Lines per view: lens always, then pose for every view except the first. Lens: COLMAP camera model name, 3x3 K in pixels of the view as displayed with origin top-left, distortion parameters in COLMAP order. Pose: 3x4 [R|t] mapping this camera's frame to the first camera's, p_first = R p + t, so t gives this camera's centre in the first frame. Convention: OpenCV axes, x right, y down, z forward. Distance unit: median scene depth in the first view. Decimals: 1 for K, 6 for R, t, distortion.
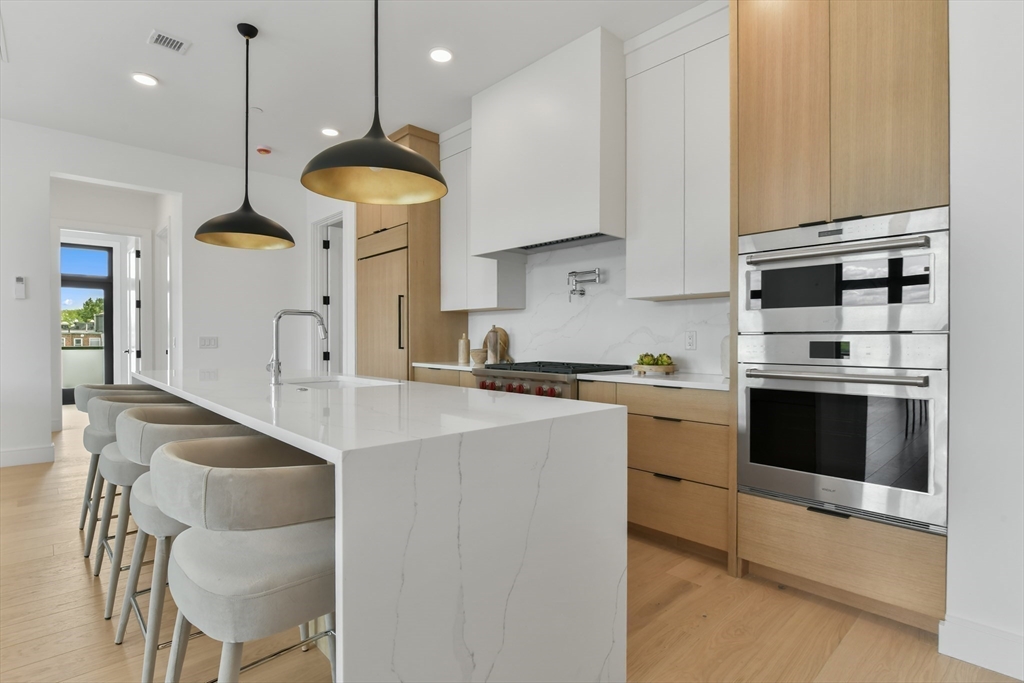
lens RADIAL K [[515.1, 0, 510.6], [0, 515.1, 340.4], [0, 0, 1]] dist [0.025600, 0.000363]
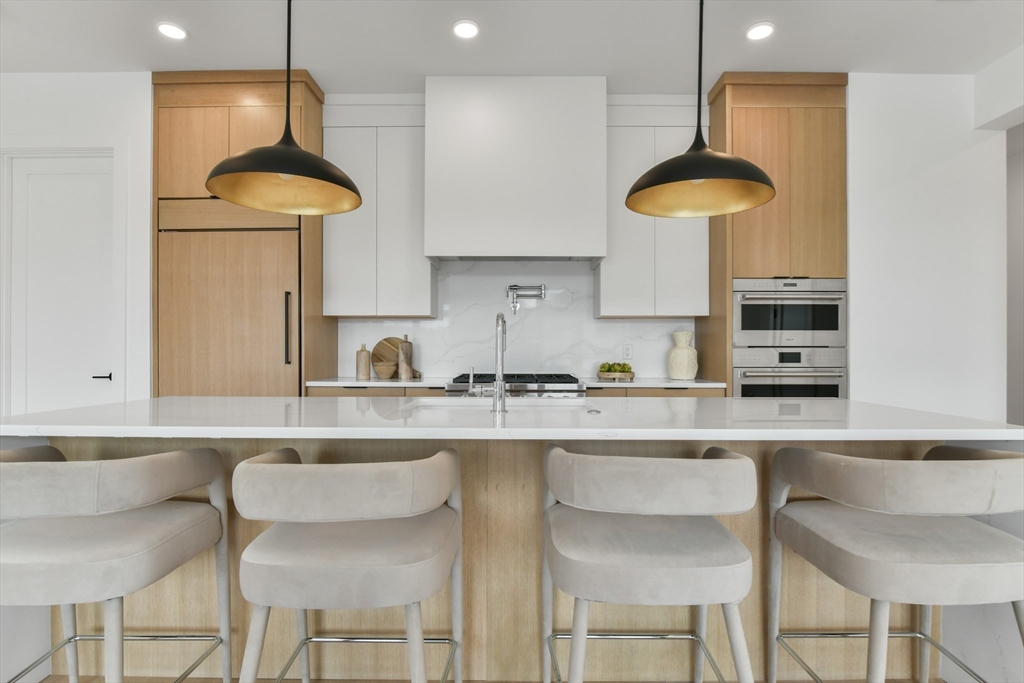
lens RADIAL K [[515.1, 0, 511.2], [0, 515.1, 348.6], [0, 0, 1]] dist [0.025600, 0.000363]
pose [[0.685169, 0.002129, 0.728381, -0.780683], [0.001215, 0.999991, -0.004065, -0.002895], [-0.728383, 0.003670, 0.685160, 0.362715]]
